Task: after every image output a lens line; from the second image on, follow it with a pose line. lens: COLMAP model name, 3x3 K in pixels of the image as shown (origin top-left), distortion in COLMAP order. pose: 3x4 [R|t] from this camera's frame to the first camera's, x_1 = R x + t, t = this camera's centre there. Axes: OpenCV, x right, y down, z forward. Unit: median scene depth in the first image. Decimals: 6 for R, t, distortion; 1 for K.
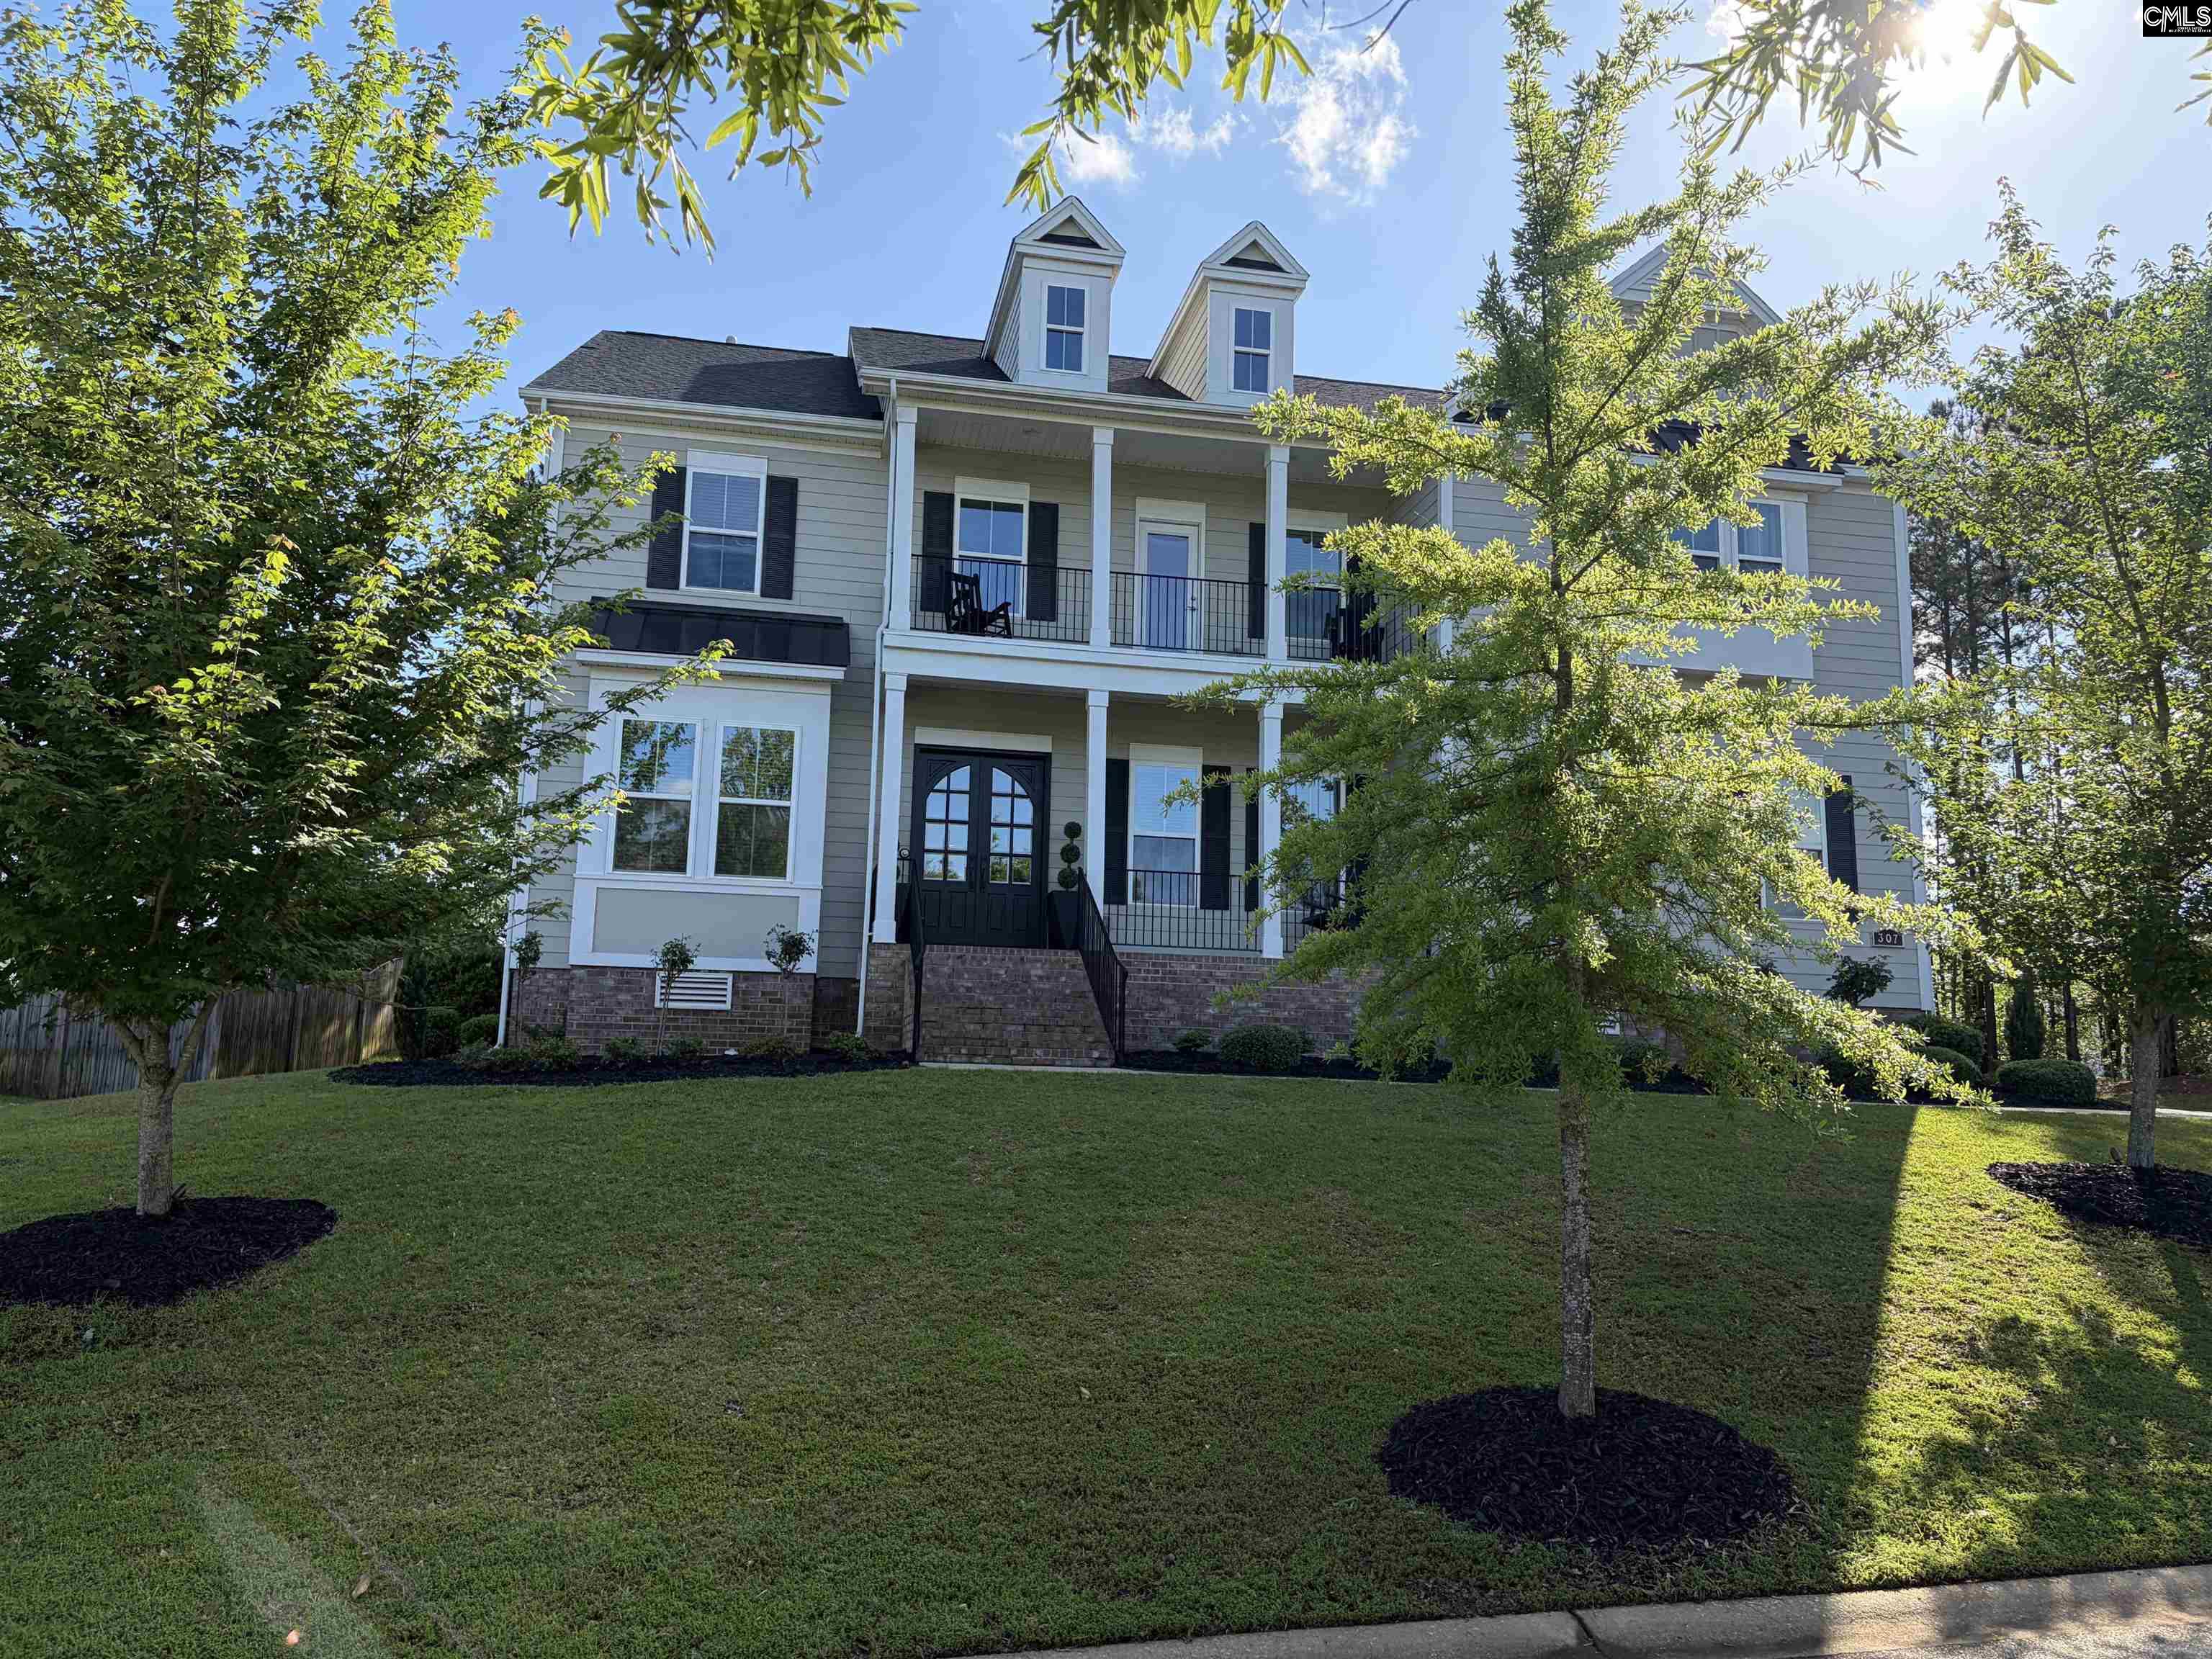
lens RADIAL K [[1677.9, 0, 1106.6], [0, 1677.9, 823.9], [0, 0, 1]] dist [0.056409, -0.052763]
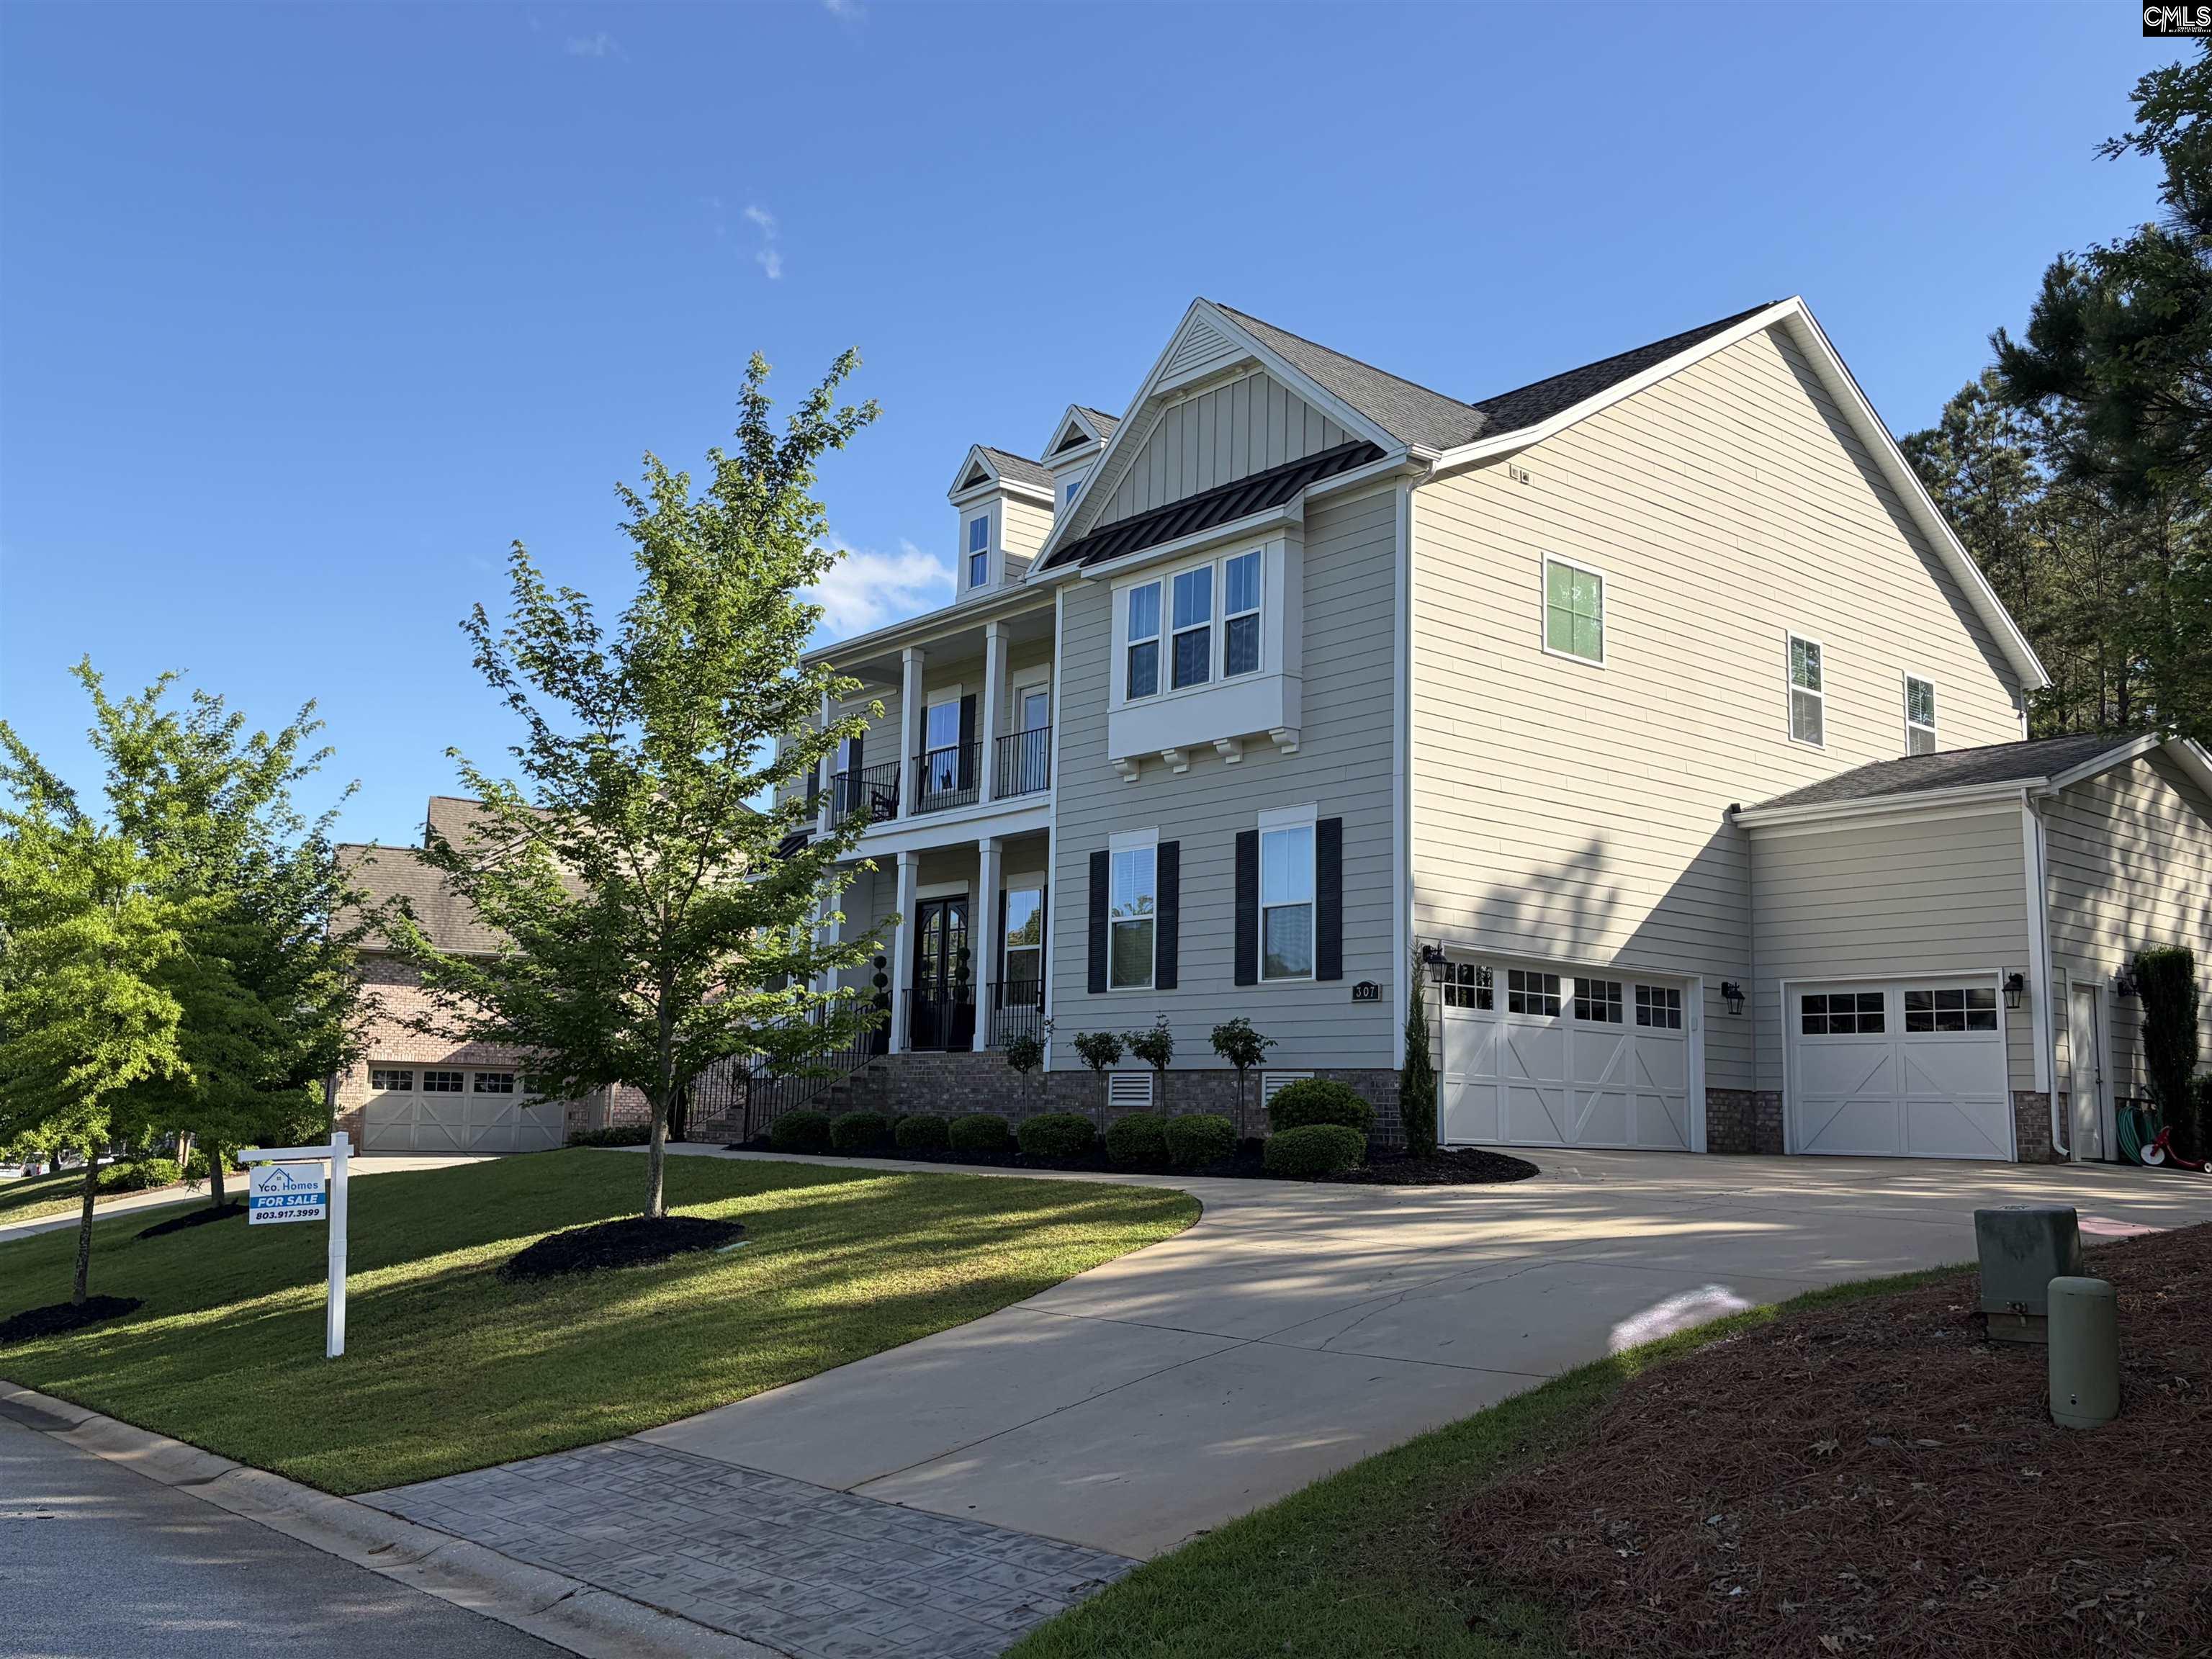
lens RADIAL K [[1952.7, 0, 1106.7], [0, 1952.7, 834.1], [0, 0, 1]] dist [0.001824, 0.000056]
pose [[0.485923, -0.140109, -0.862698, 1.297399], [0.138276, 0.986960, -0.082405, 0.050232], [0.862994, -0.079248, 0.498960, 0.351182]]
